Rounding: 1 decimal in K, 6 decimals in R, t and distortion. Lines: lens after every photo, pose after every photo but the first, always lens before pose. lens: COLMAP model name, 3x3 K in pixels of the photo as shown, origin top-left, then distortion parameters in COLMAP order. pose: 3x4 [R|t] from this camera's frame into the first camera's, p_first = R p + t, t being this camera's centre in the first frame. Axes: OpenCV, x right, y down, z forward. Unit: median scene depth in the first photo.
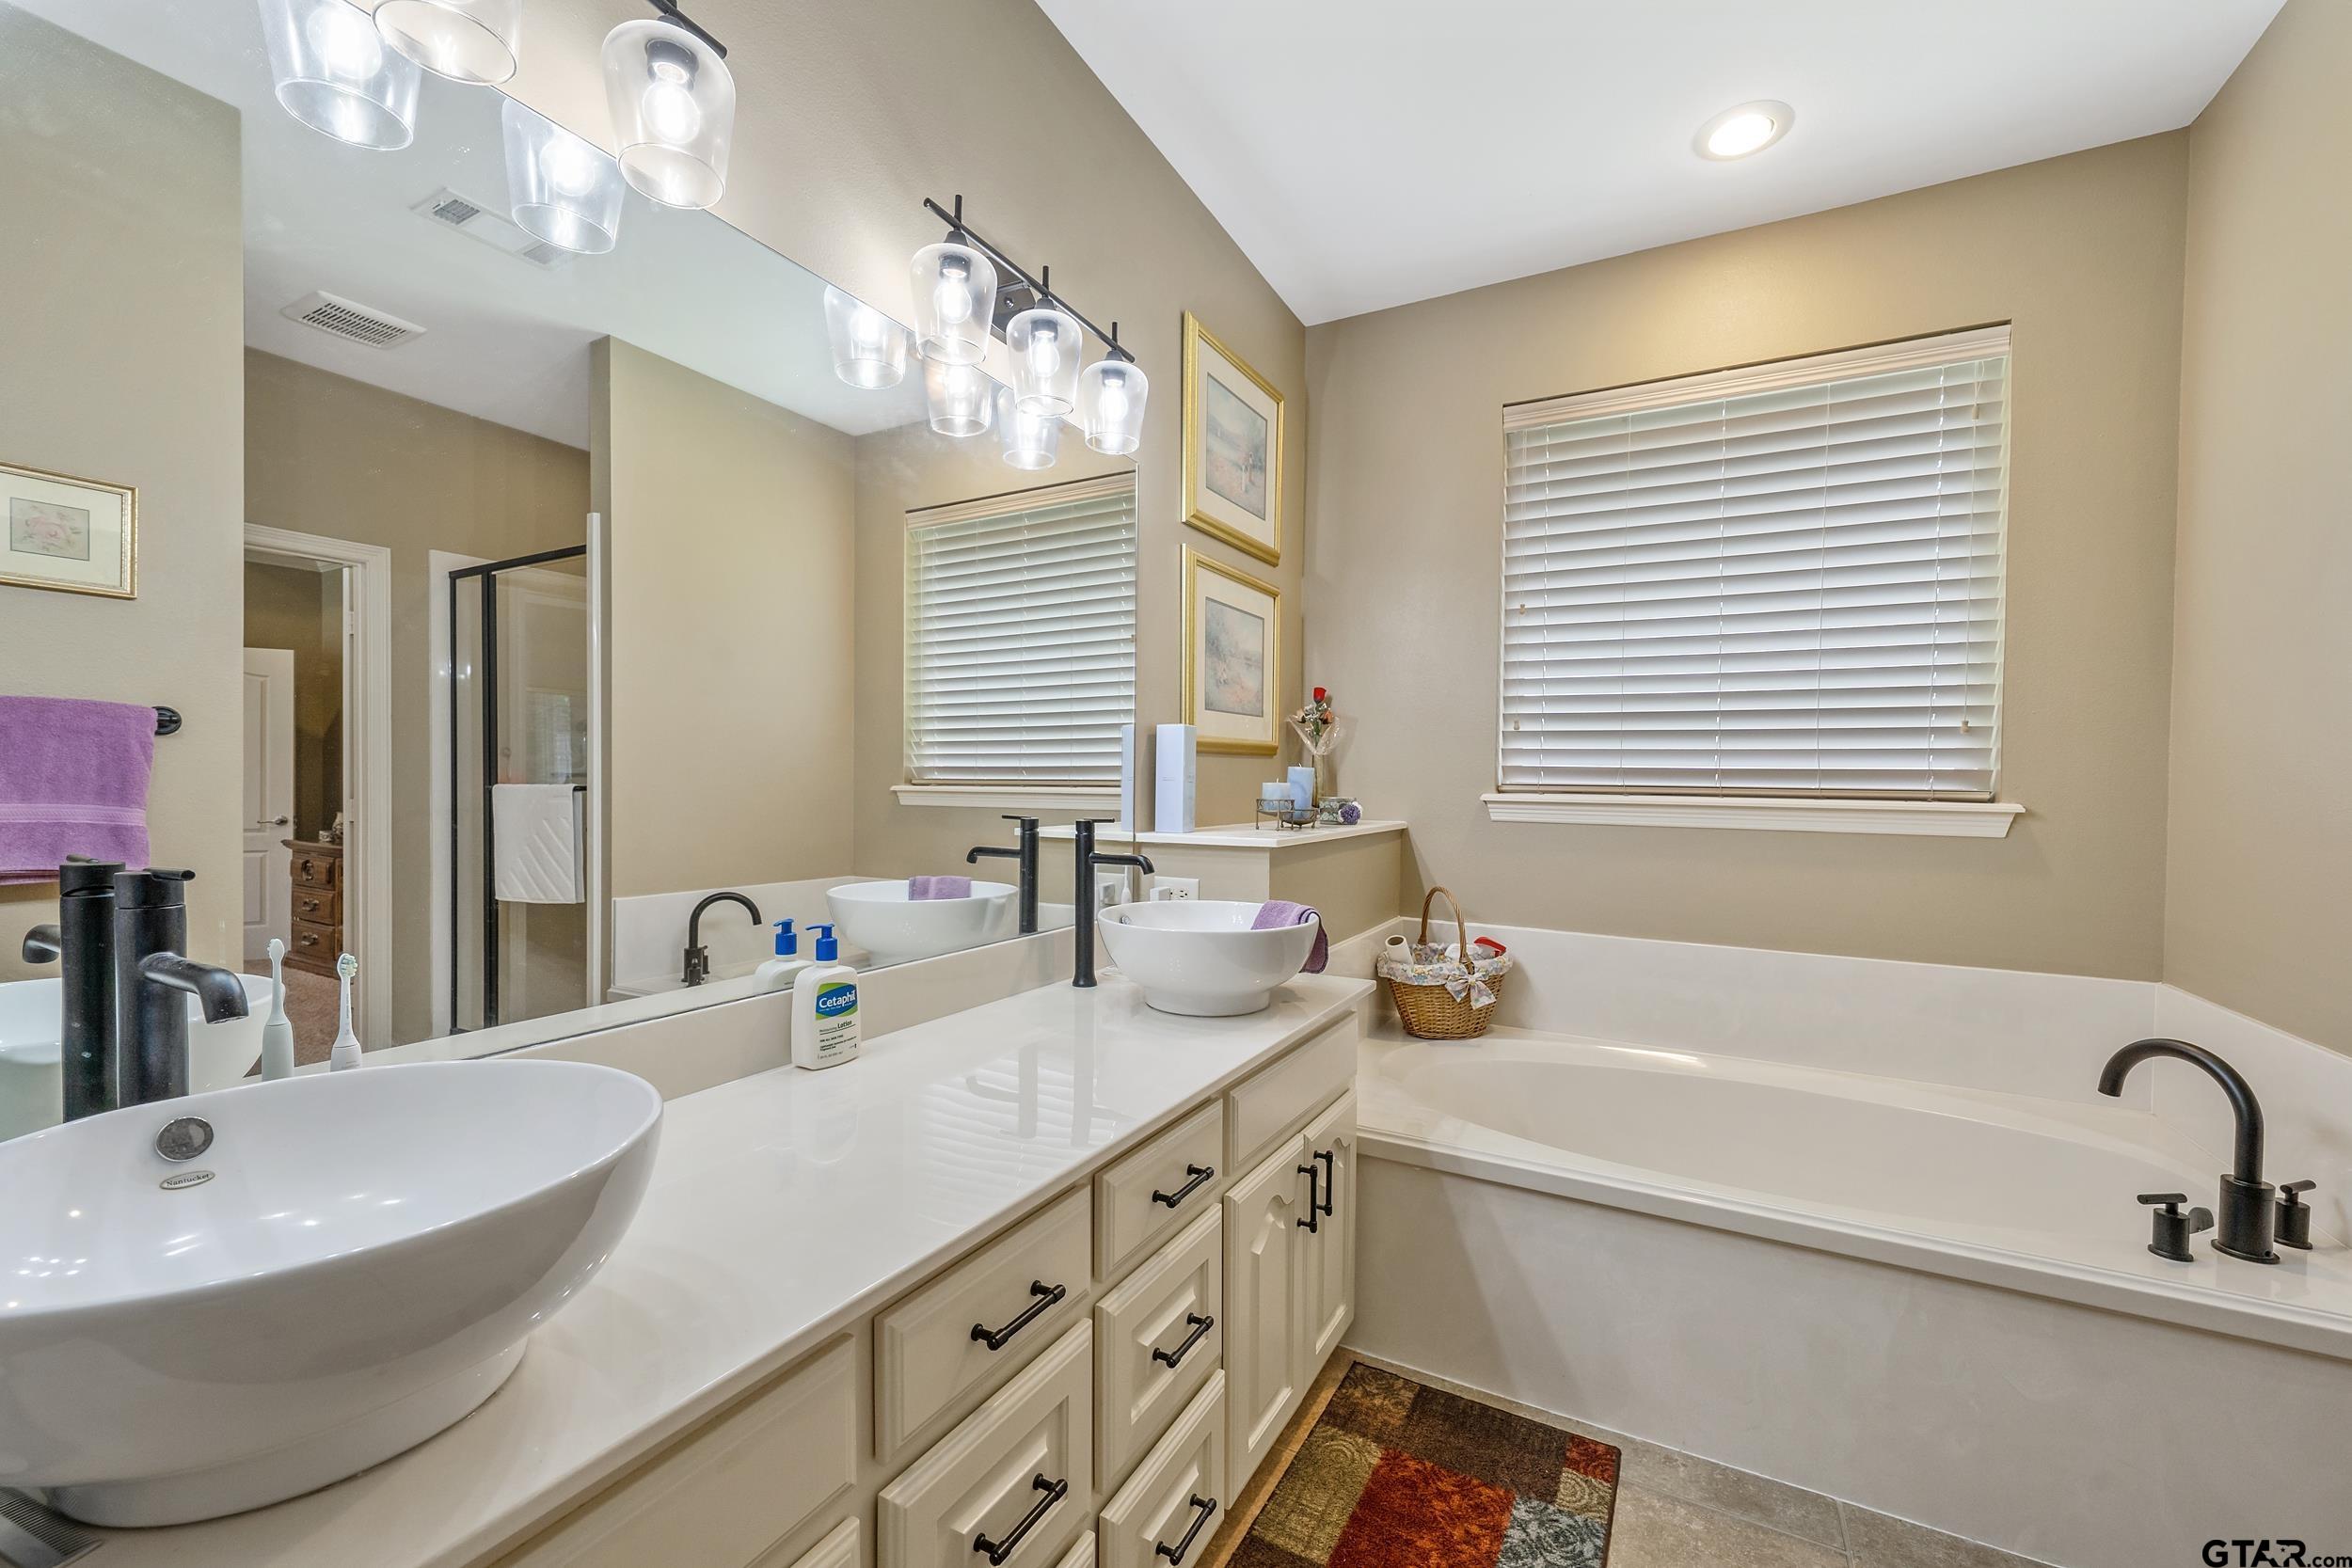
lens RADIAL K [[945.9, 0, 1171.1], [0, 945.9, 789.2], [0, 0, 1]] dist [-0.000048, -0.000166]
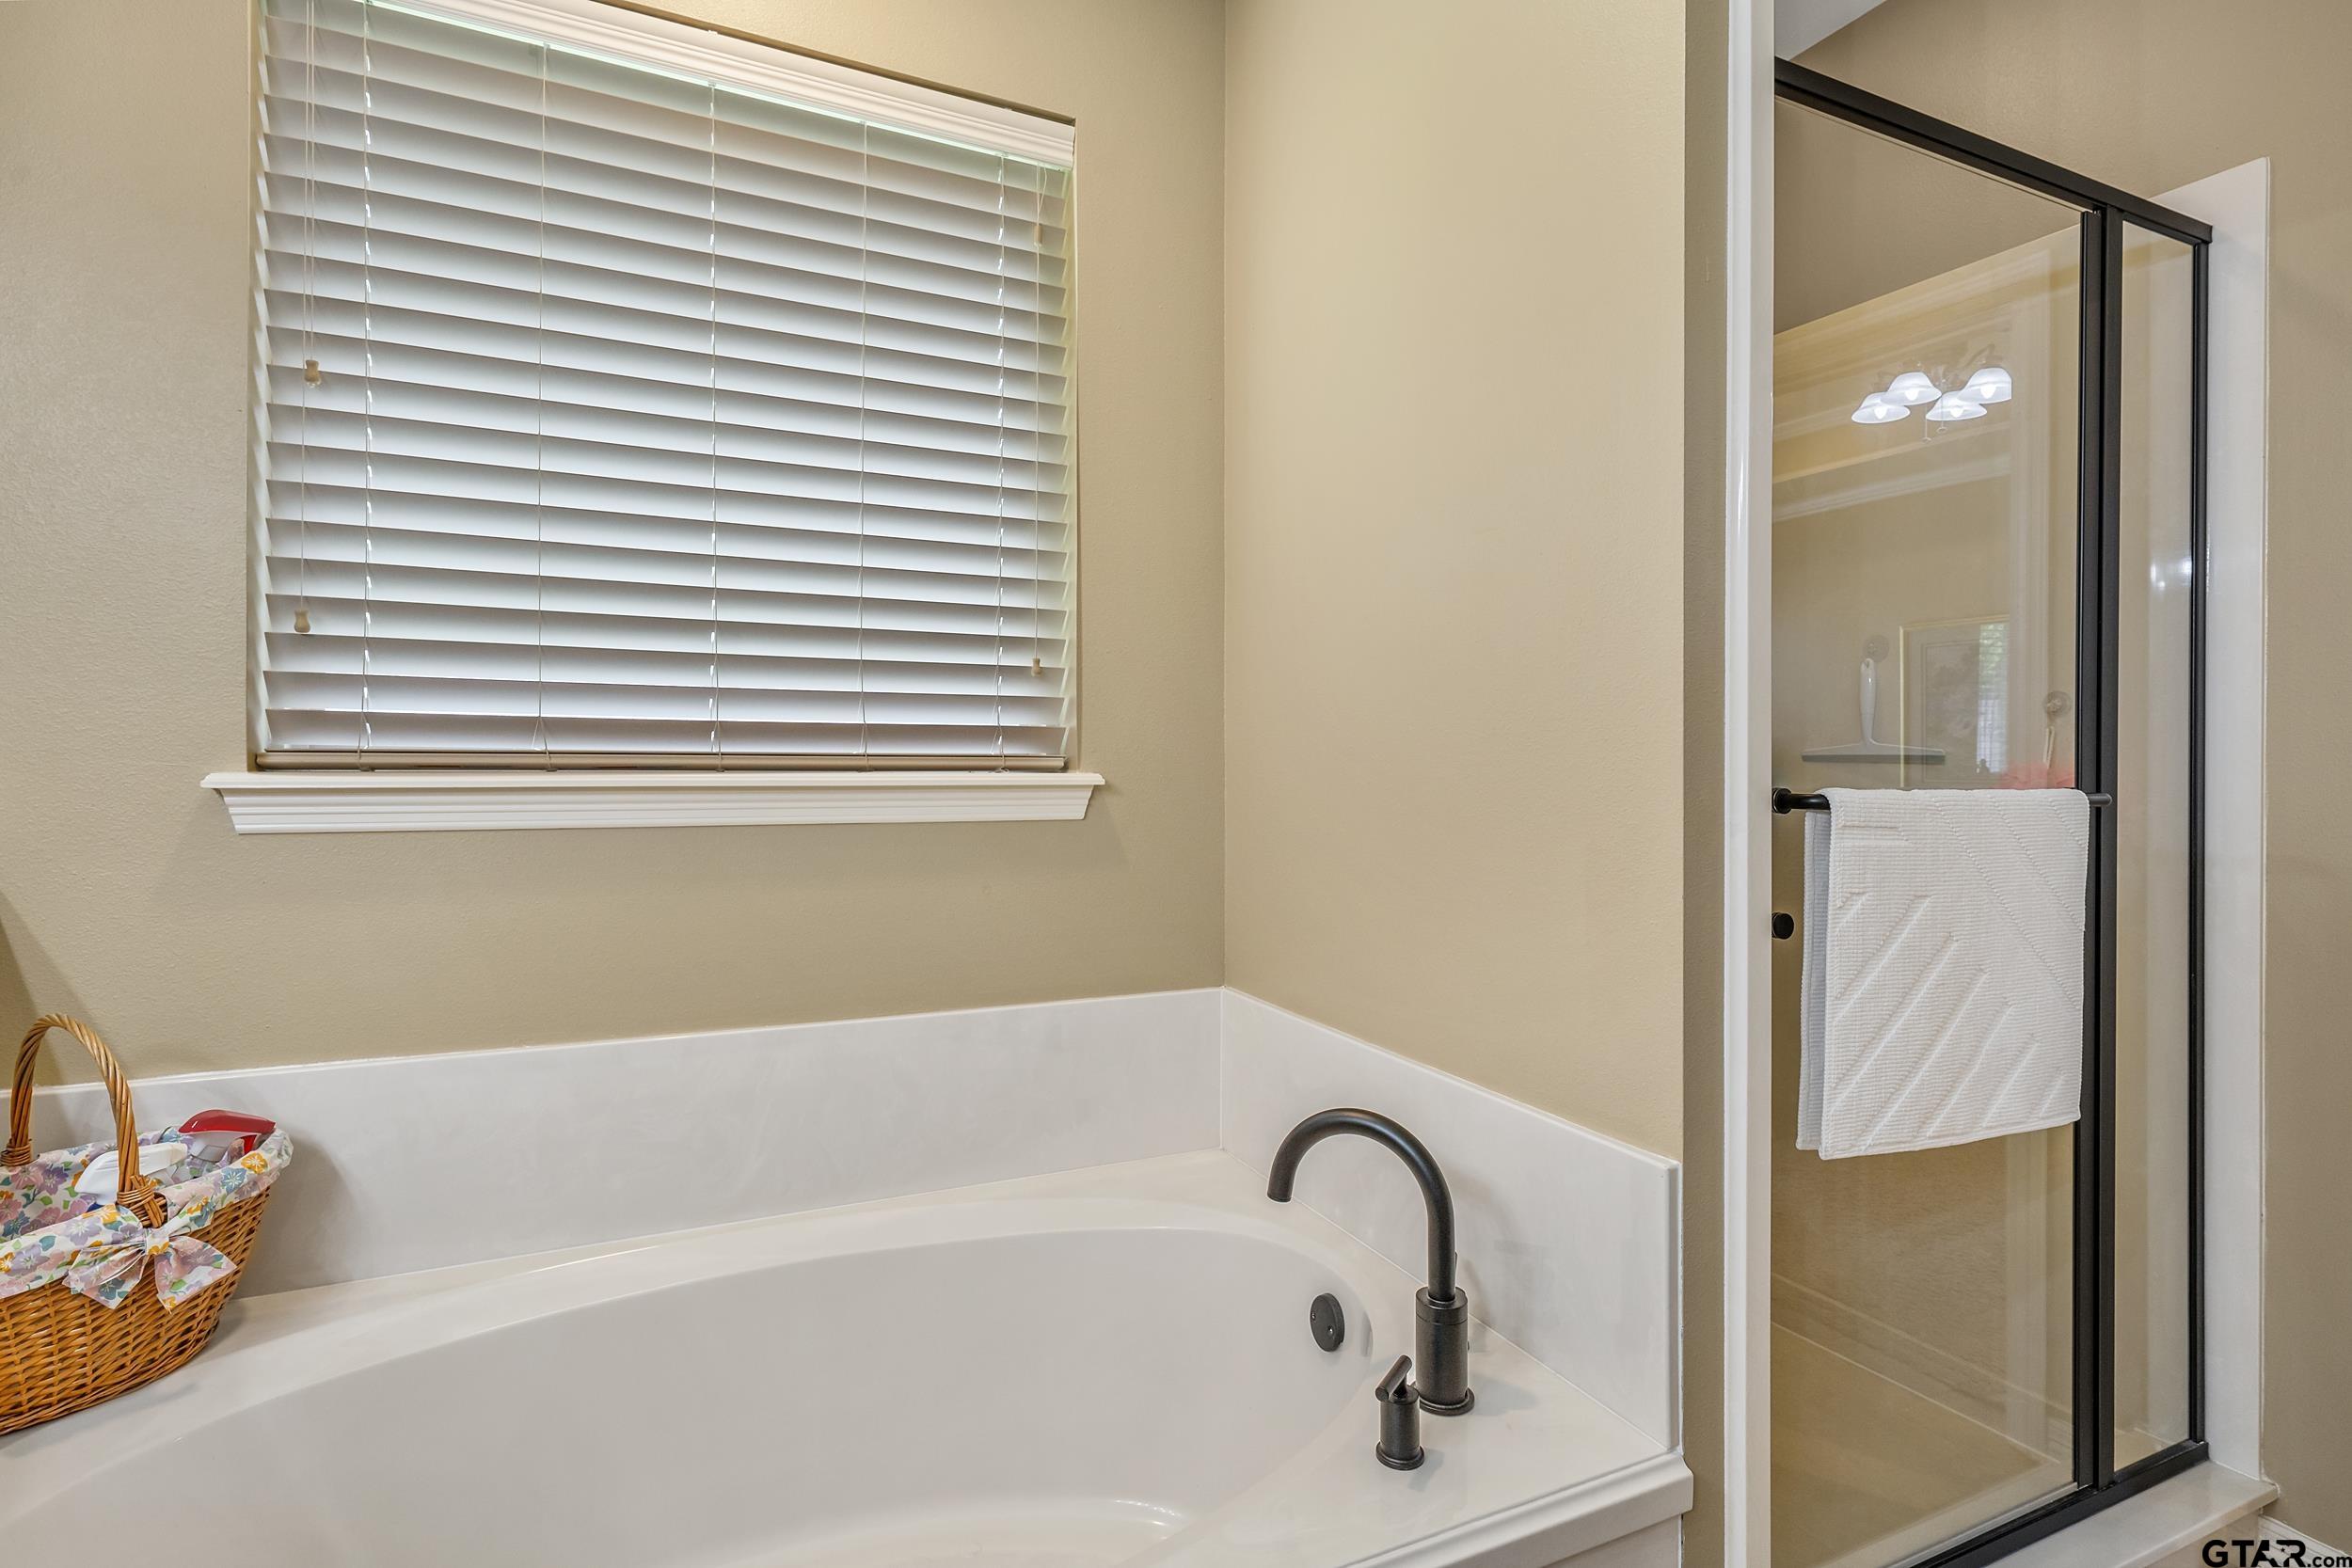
lens RADIAL K [[1111.7, 0, 1175.9], [0, 1111.7, 774.4], [0, 0, 1]] dist [0.002162, -0.000717]
pose [[0.582351, -0.023458, 0.812599, 0.187785], [0.008300, 0.999703, 0.022911, -0.002603], [-0.812895, -0.006597, 0.582373, 0.371766]]
